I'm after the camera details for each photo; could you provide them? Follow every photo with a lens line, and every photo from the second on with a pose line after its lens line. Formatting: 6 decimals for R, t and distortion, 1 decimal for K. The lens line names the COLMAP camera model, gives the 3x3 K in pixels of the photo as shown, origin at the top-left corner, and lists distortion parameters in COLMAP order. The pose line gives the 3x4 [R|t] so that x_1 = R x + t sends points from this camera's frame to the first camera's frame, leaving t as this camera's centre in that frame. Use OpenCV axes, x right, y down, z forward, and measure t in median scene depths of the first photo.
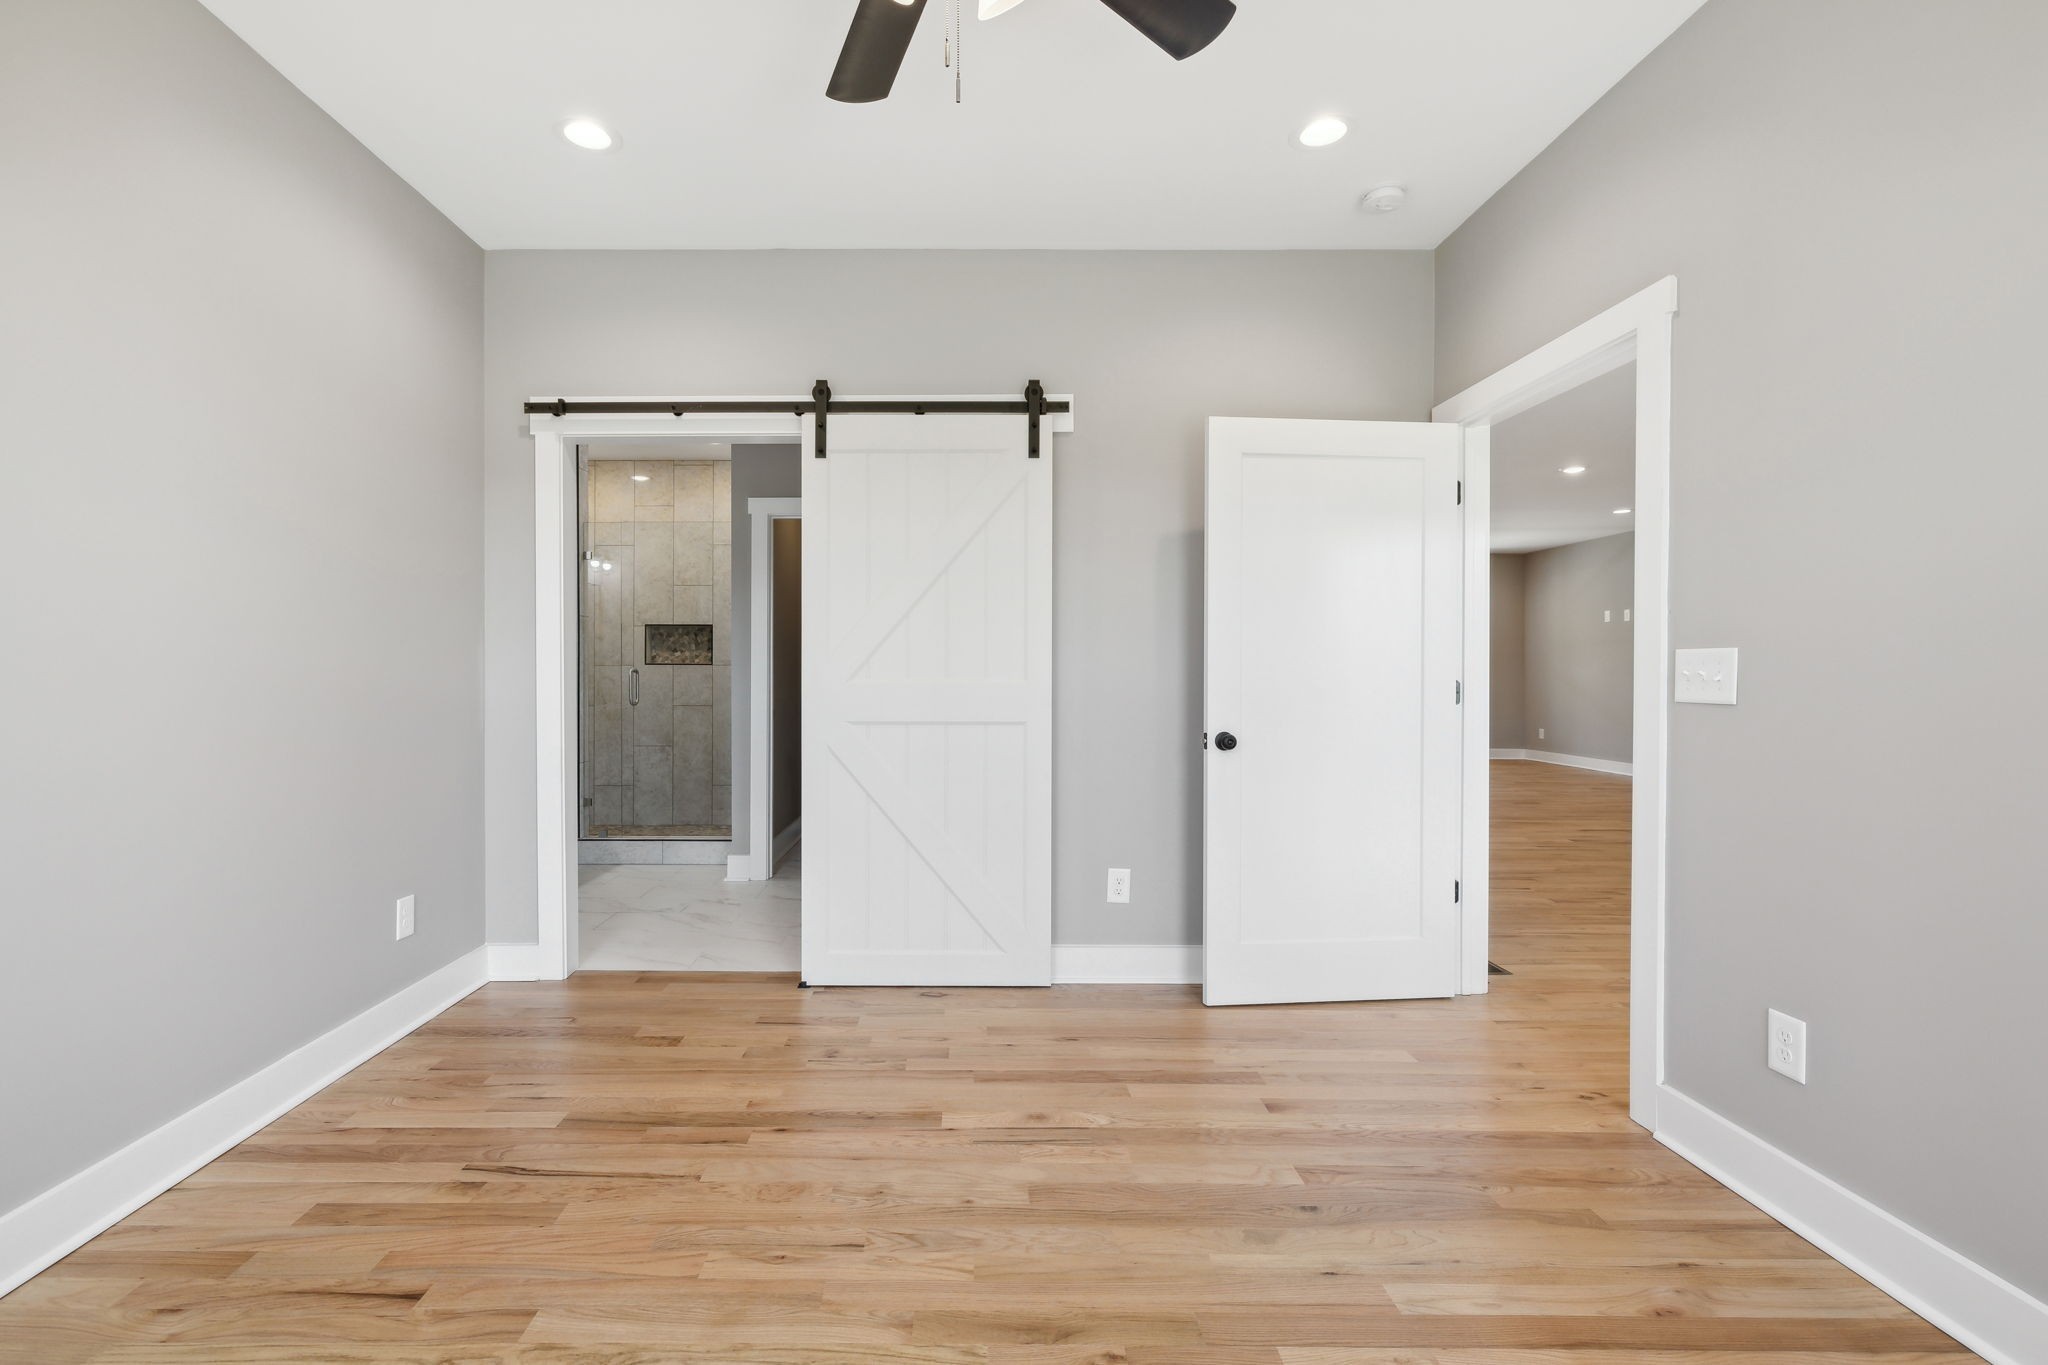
lens RADIAL K [[939.7, 0, 957.9], [0, 939.7, 686.1], [0, 0, 1]] dist [-0.001273, 0.000027]
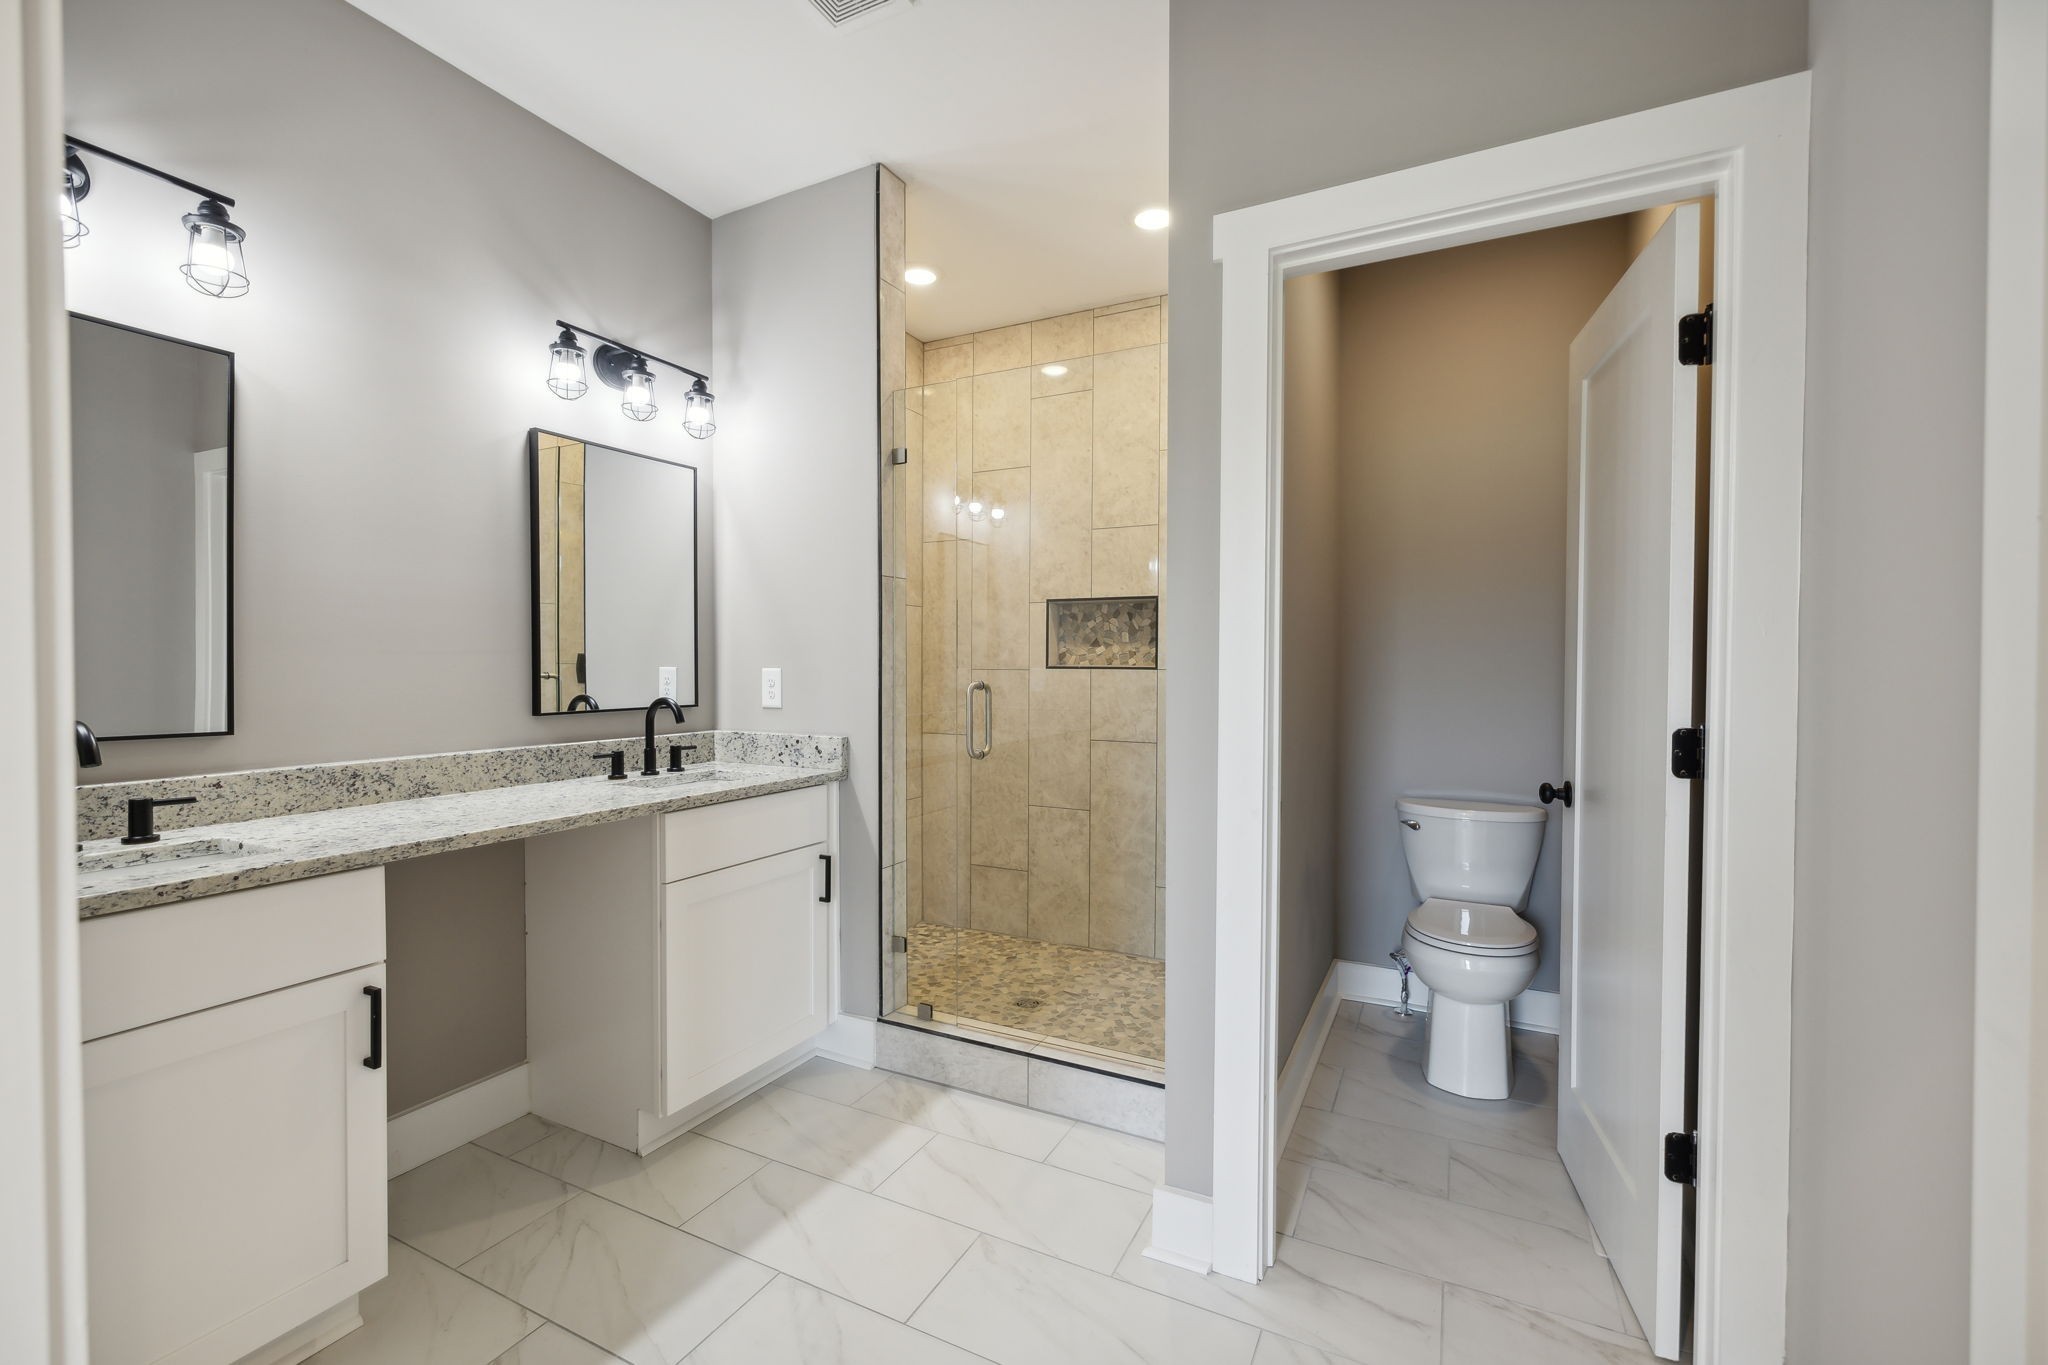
lens RADIAL K [[875.4, 0, 1017.0], [0, 875.4, 672.7], [0, 0, 1]] dist [-0.002242, -0.000458]
pose [[0.893387, 0.009058, -0.449197, -0.125423], [-0.007943, 0.999959, 0.004368, -0.026732], [0.449218, -0.000334, 0.893422, 0.605526]]
